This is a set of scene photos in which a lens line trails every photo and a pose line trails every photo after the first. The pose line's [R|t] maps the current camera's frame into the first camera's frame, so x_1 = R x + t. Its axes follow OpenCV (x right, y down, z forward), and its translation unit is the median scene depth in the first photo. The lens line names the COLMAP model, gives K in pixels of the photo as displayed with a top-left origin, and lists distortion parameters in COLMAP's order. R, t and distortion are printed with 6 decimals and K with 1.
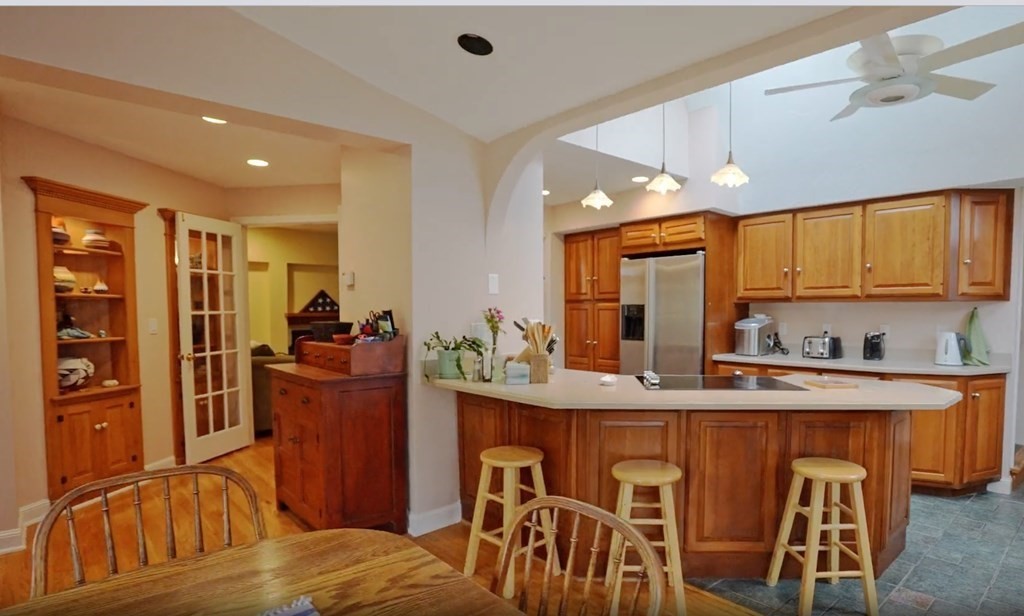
lens RADIAL K [[681.2, 0, 506.6], [0, 681.2, 301.4], [0, 0, 1]] dist [-0.017711, -0.004919]
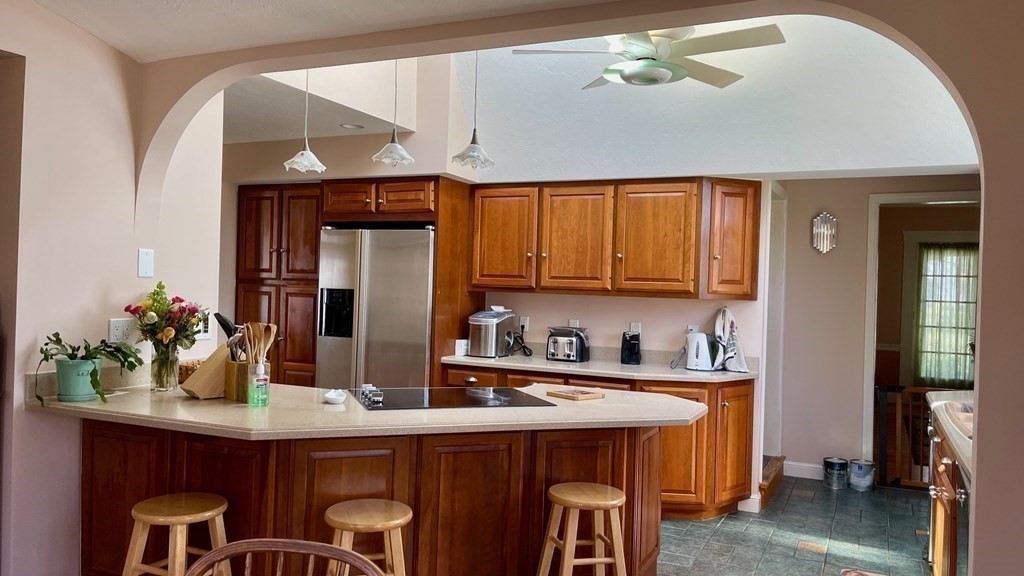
lens RADIAL K [[770.4, 0, 516.9], [0, 770.4, 291.0], [0, 0, 1]] dist [0.051375, -0.014879]
pose [[0.935719, 0.027157, 0.351698, 0.060767], [-0.014188, 0.999123, -0.039401, 0.031717], [-0.352460, 0.031878, 0.935284, 0.116439]]
